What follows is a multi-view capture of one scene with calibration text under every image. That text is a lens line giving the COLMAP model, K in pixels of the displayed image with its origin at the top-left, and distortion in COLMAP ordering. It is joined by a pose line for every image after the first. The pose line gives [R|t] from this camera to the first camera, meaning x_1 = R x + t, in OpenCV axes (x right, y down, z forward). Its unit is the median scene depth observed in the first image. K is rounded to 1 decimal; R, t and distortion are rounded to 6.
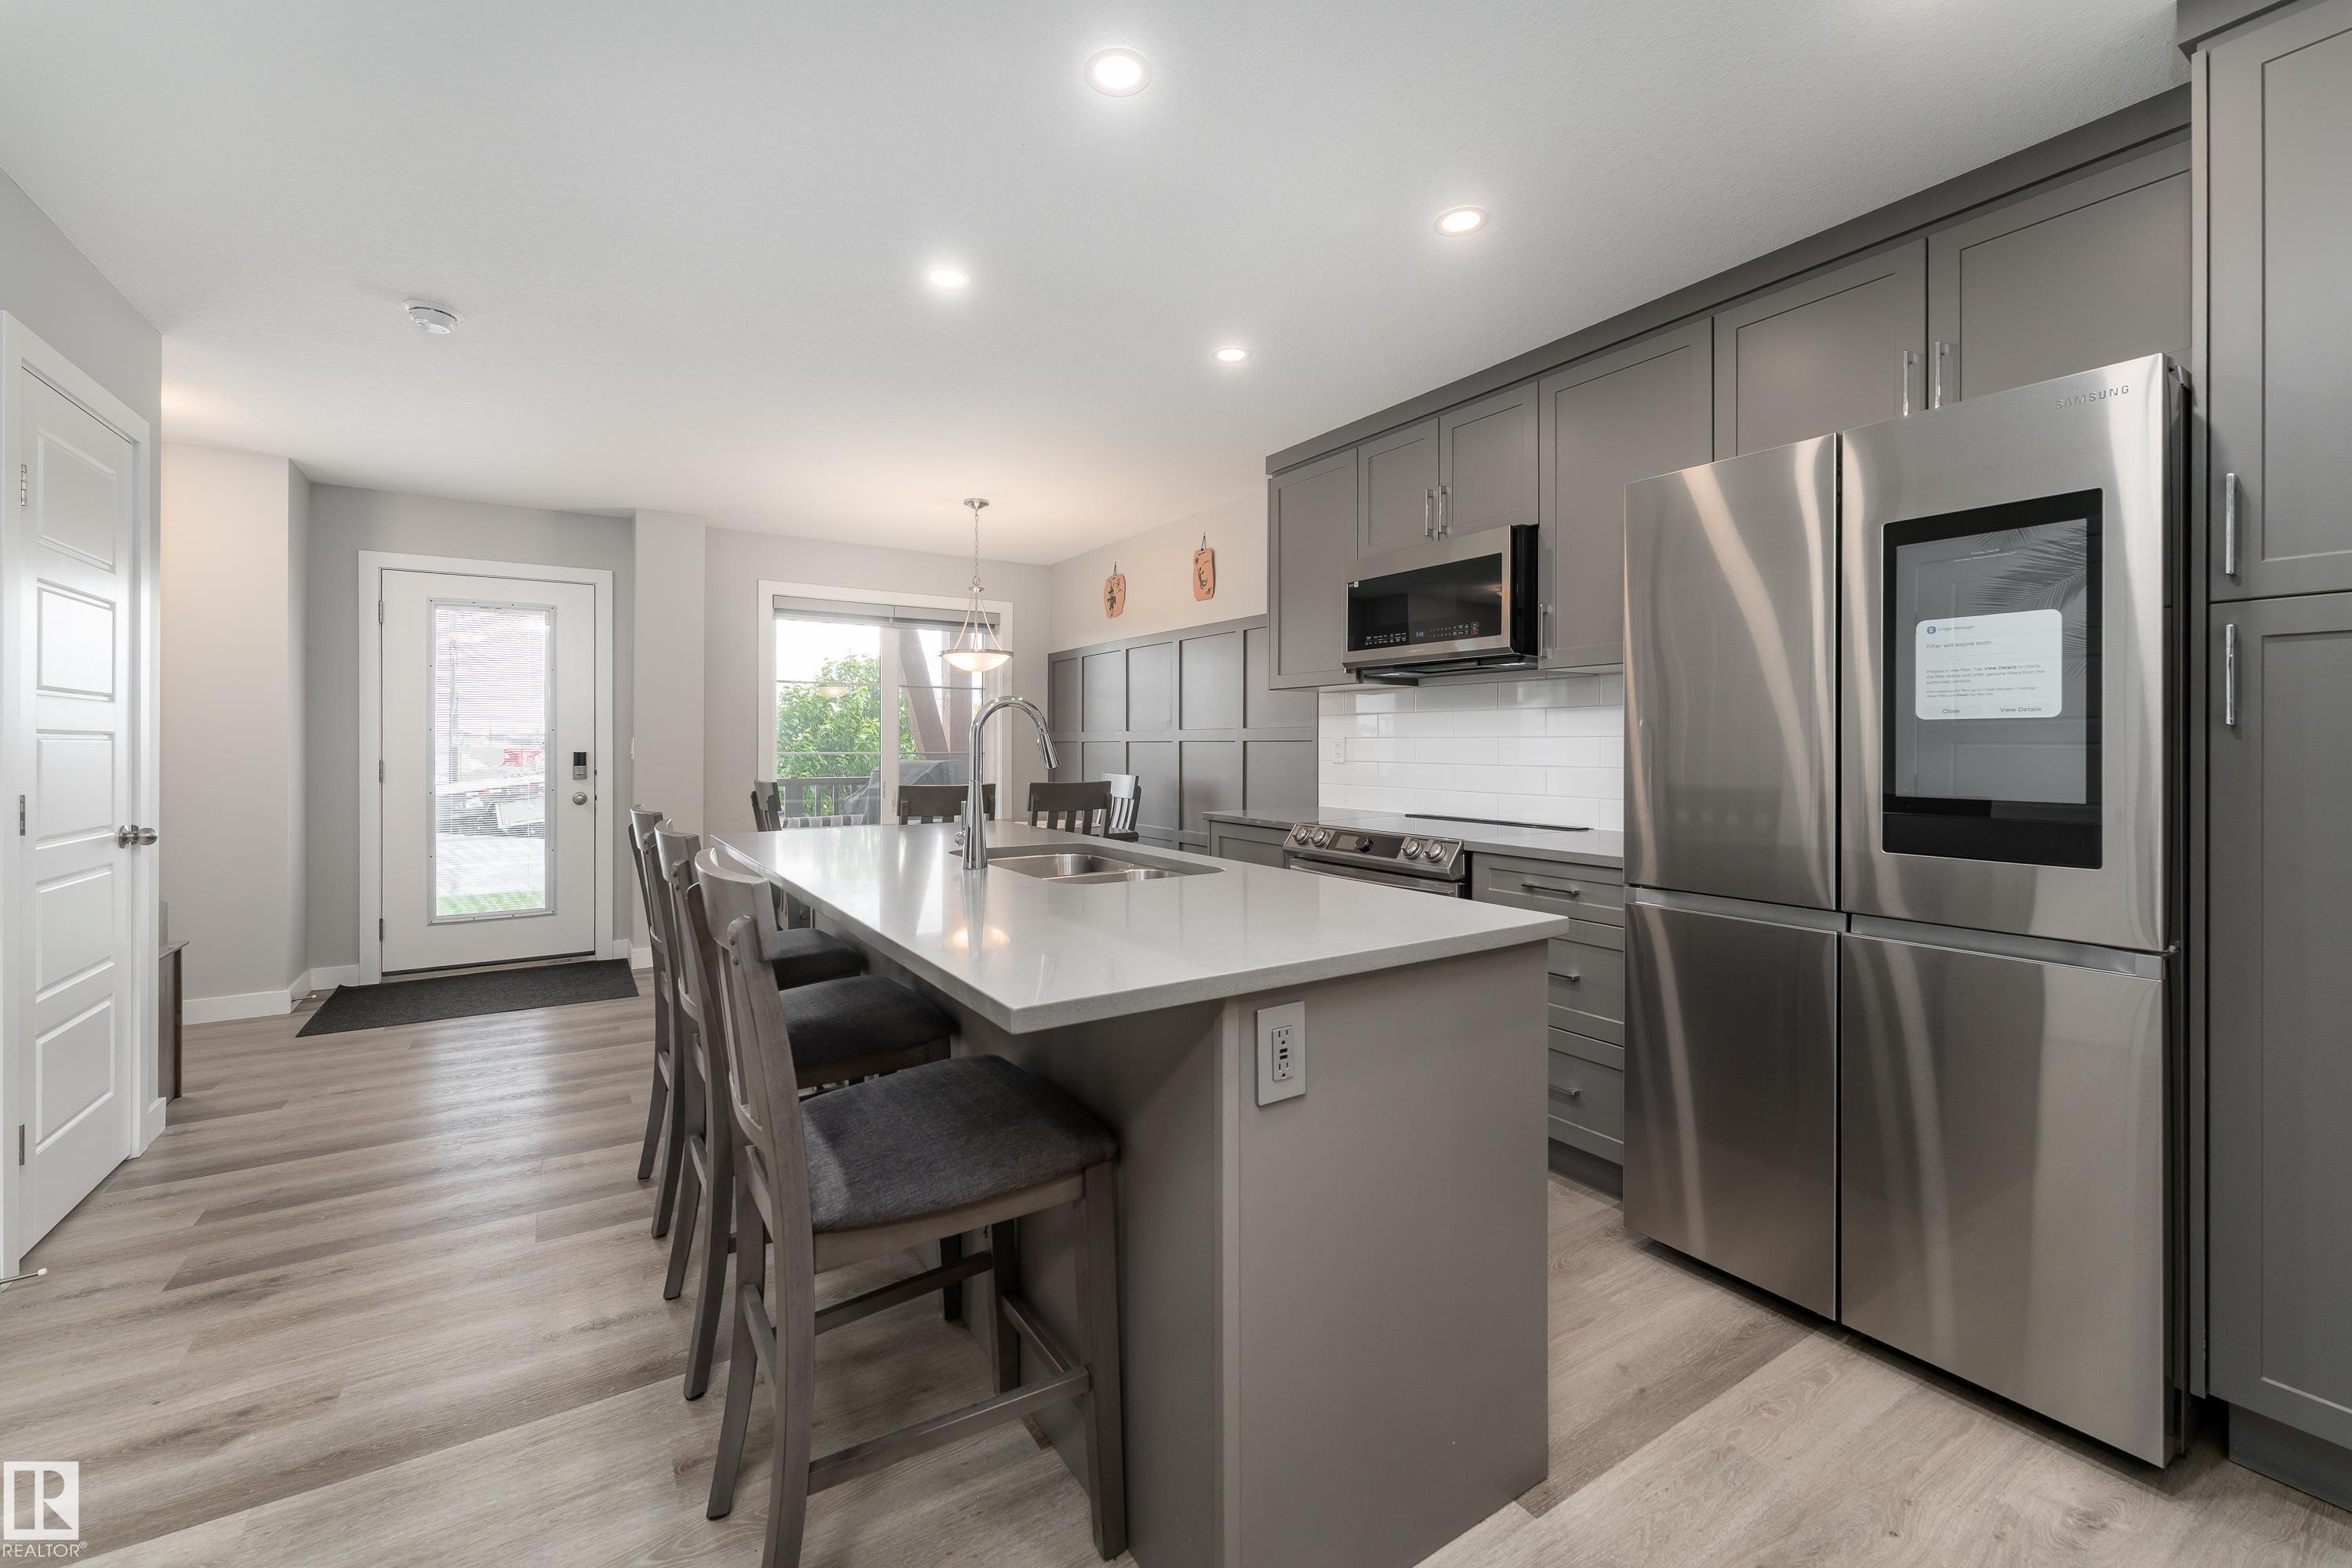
lens RADIAL K [[956.1, 0, 1164.1], [0, 956.1, 741.3], [0, 0, 1]] dist [0.000119, 0.000204]
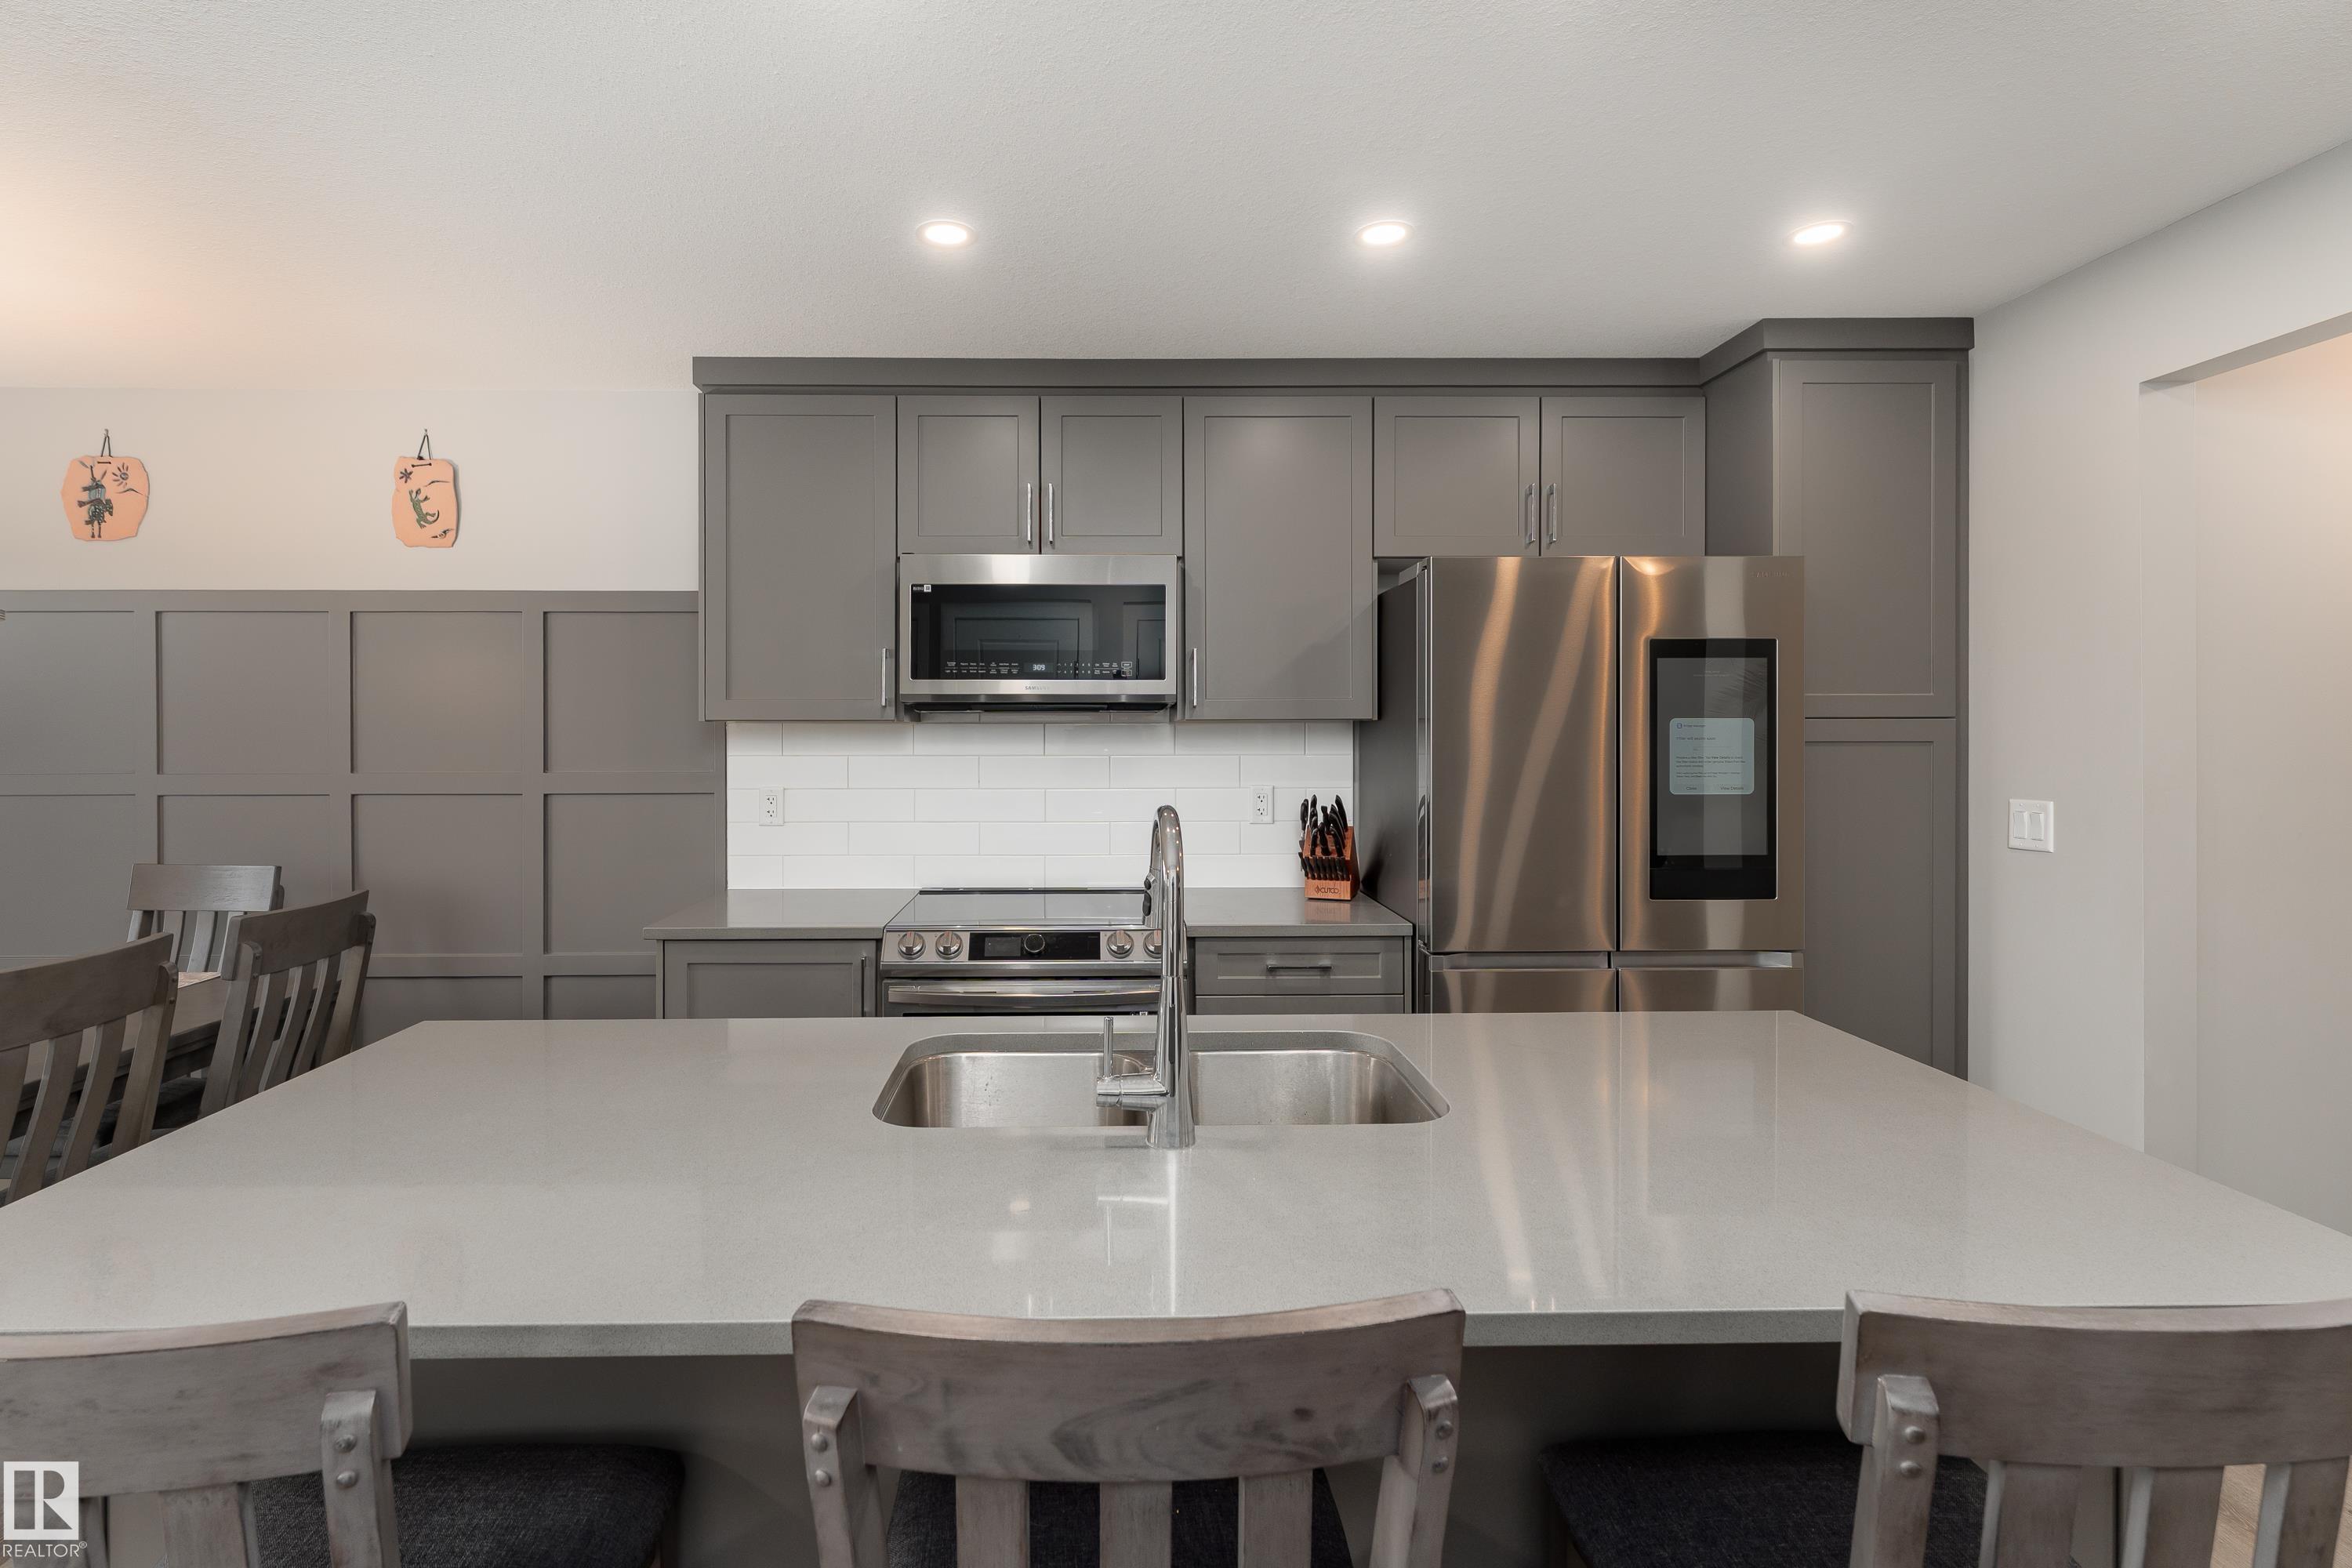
lens RADIAL K [[1066.9, 0, 1131.3], [0, 1066.9, 741.6], [0, 0, 1]] dist [0.012121, -0.010314]
pose [[0.520147, -0.006825, 0.854049, -0.438796], [-0.000542, 0.999965, 0.008321, -0.056801], [-0.854076, -0.004791, 0.520125, 0.469212]]
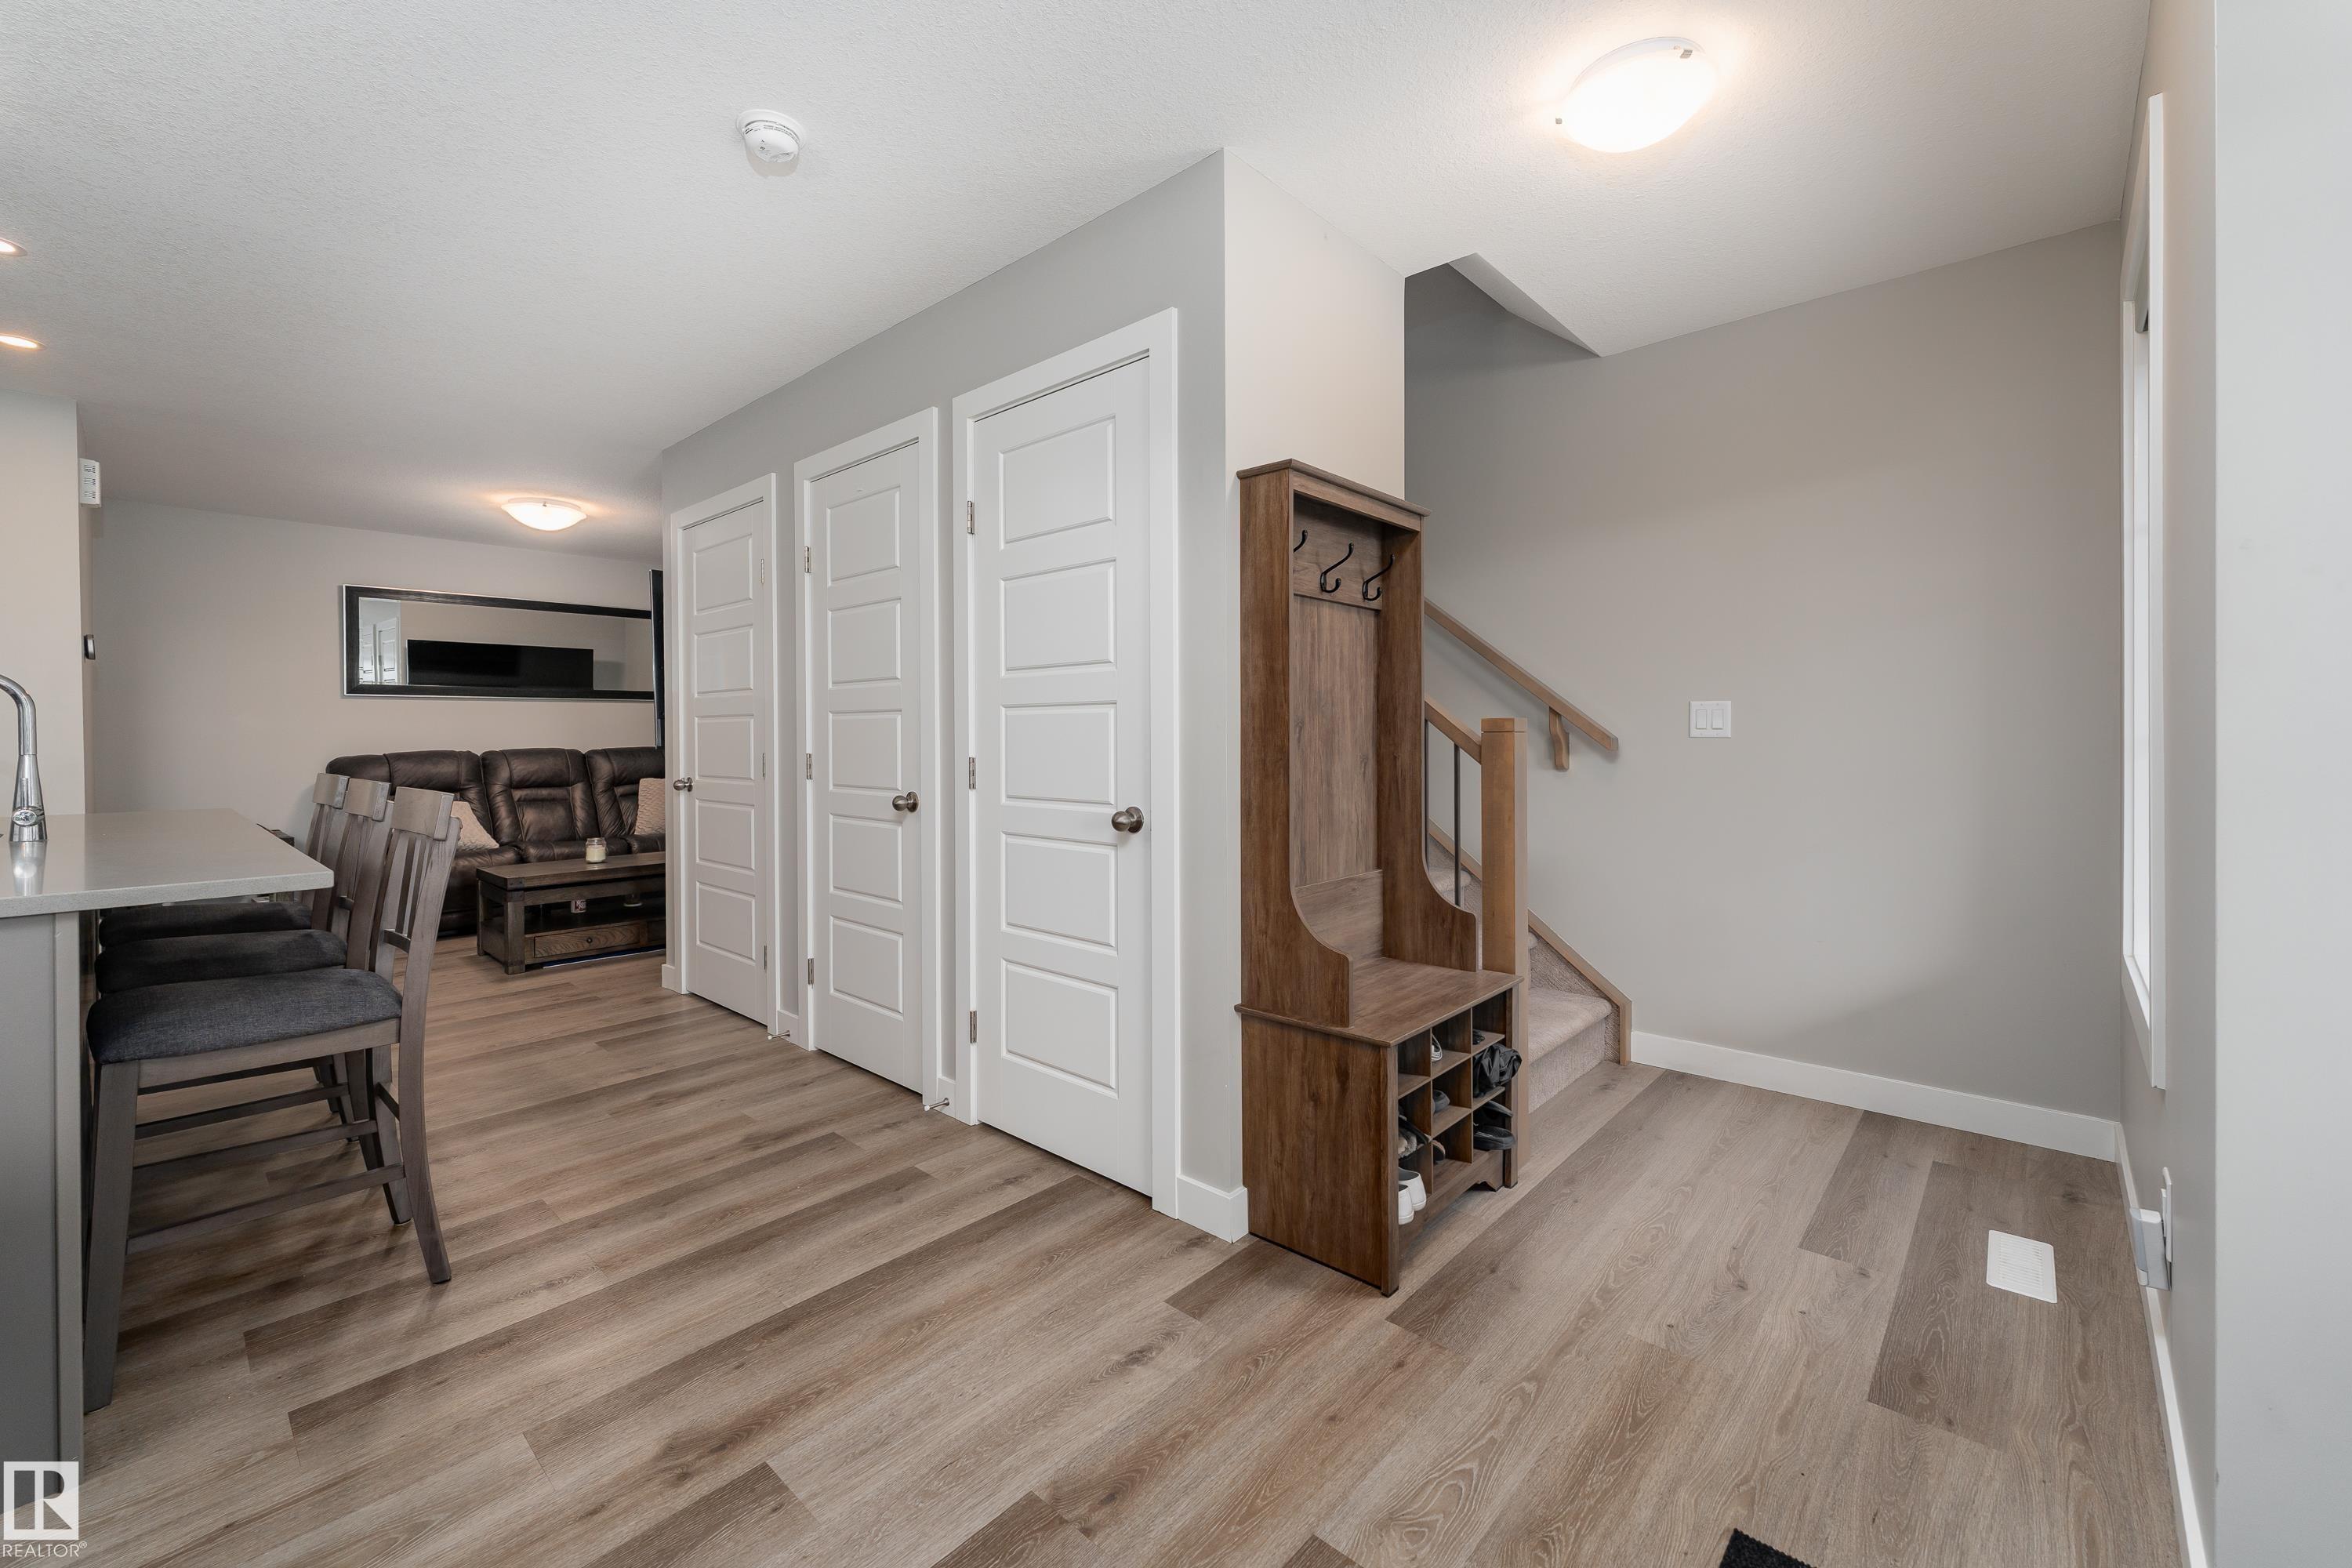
lens RADIAL K [[956.1, 0, 1164.1], [0, 956.1, 741.3], [0, 0, 1]] dist [0.000119, 0.000204]
pose [[-0.965283, 0.006962, -0.261114, -0.717086], [0.006308, 0.999975, 0.003342, 0.020079], [0.261130, 0.001579, -0.965302, 1.499278]]
